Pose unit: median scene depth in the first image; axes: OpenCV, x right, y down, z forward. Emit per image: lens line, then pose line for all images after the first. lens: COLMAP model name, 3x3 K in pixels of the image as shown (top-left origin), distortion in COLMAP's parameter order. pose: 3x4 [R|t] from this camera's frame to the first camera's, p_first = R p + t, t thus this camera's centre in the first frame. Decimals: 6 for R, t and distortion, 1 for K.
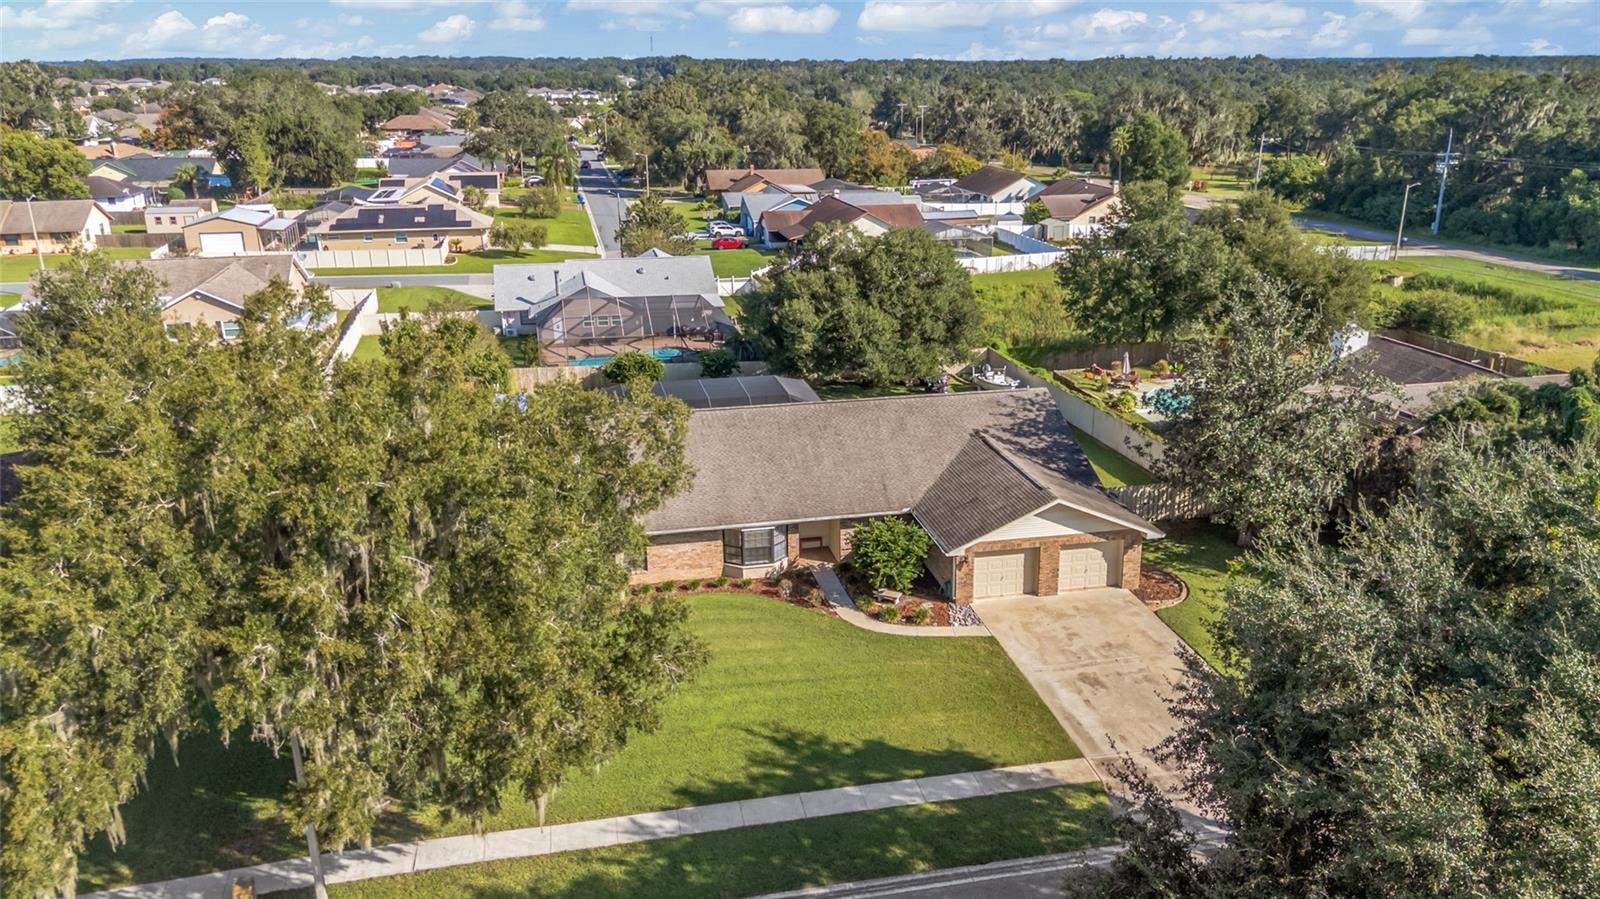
lens RADIAL K [[1171.6, 0, 877.4], [0, 1171.6, 449.5], [0, 0, 1]] dist [0.046678, -0.059398]
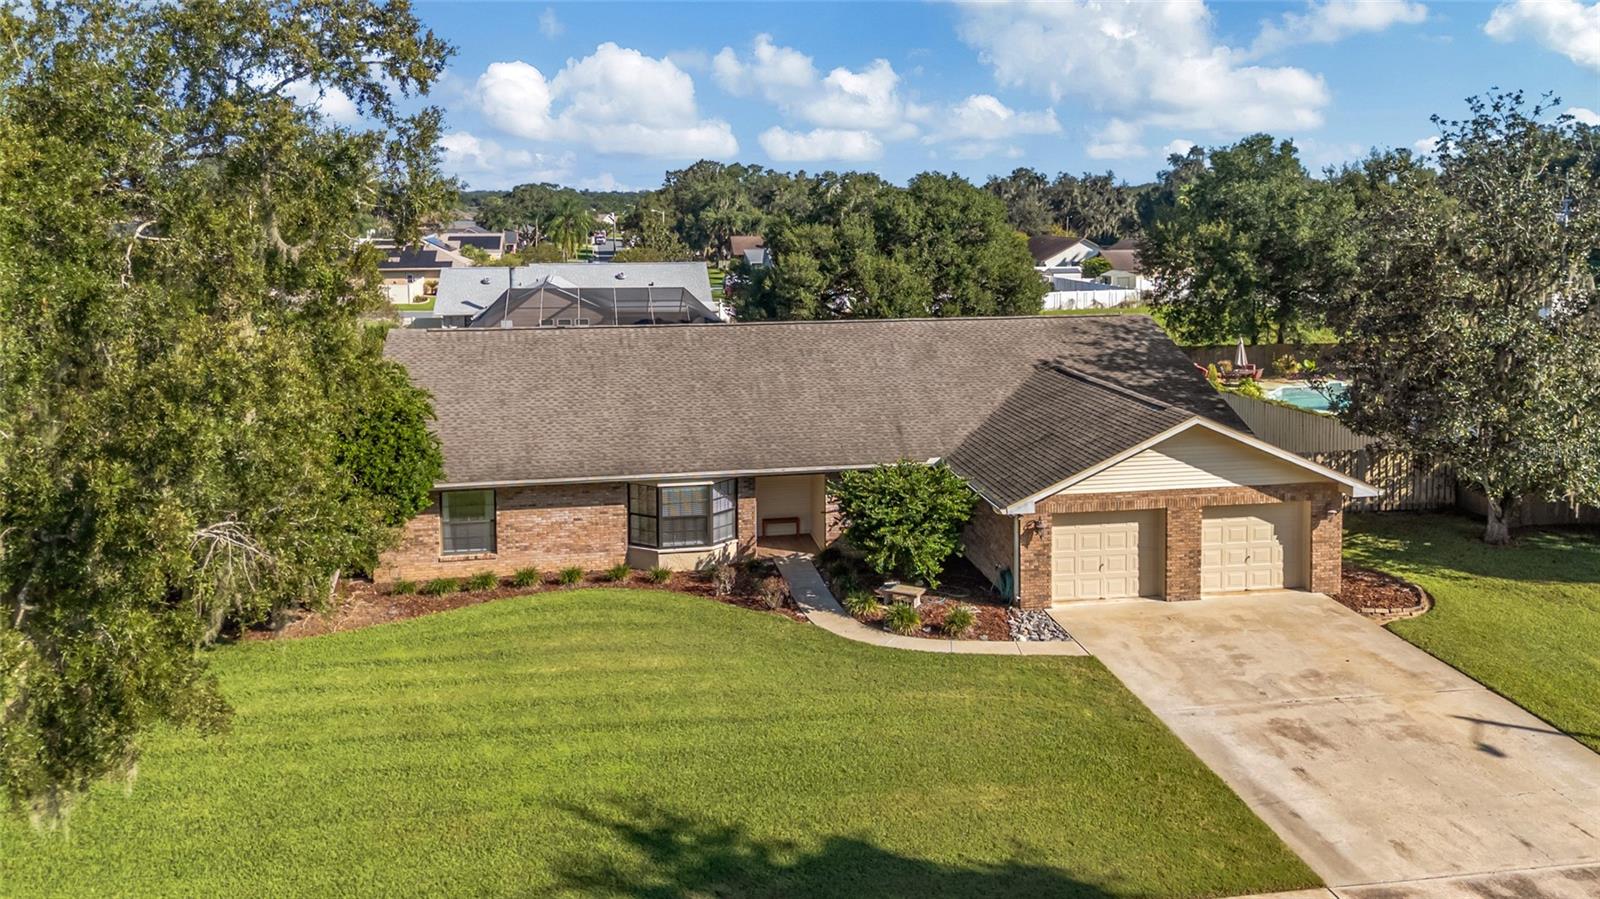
lens RADIAL K [[1197.7, 0, 872.5], [0, 1197.7, 295.7], [0, 0, 1]] dist [0.031072, -0.001531]
pose [[0.998997, -0.005757, -0.044410, 0.021471], [-0.005264, 0.969734, -0.244109, 0.123791], [0.044471, 0.244097, 0.968730, 0.389523]]
